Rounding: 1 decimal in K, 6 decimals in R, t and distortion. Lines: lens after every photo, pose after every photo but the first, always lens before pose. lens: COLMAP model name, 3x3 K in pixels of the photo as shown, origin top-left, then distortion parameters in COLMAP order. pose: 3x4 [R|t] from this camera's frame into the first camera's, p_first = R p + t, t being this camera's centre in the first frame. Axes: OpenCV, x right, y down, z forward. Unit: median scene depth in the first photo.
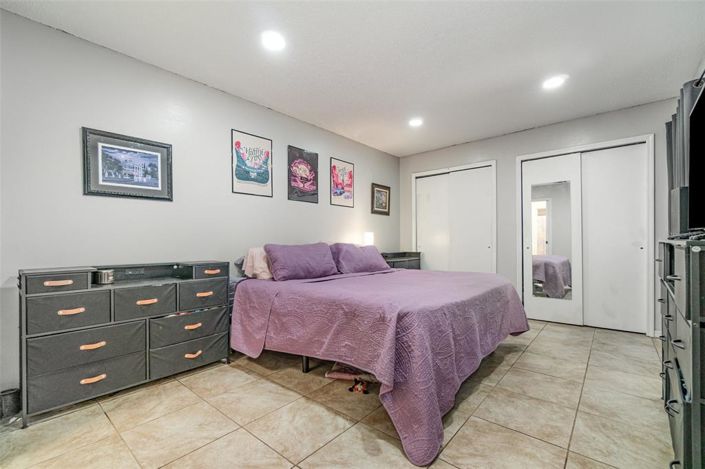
lens RADIAL K [[305.4, 0, 344.9], [0, 305.4, 238.0], [0, 0, 1]] dist [-0.002496, -0.000108]
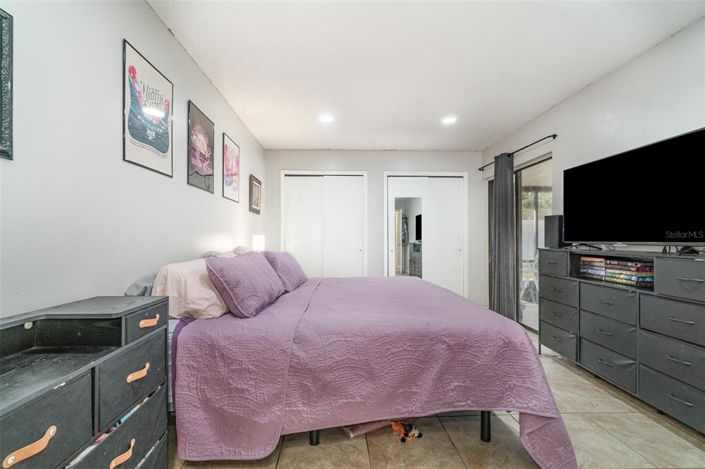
lens RADIAL K [[305.4, 0, 350.0], [0, 305.4, 234.4], [0, 0, 1]] dist [-0.002496, -0.000108]
pose [[0.728108, 0.018782, 0.685205, -0.419074], [-0.015084, 0.999821, -0.011378, -0.020749], [-0.685297, -0.002051, 0.728261, 0.335995]]
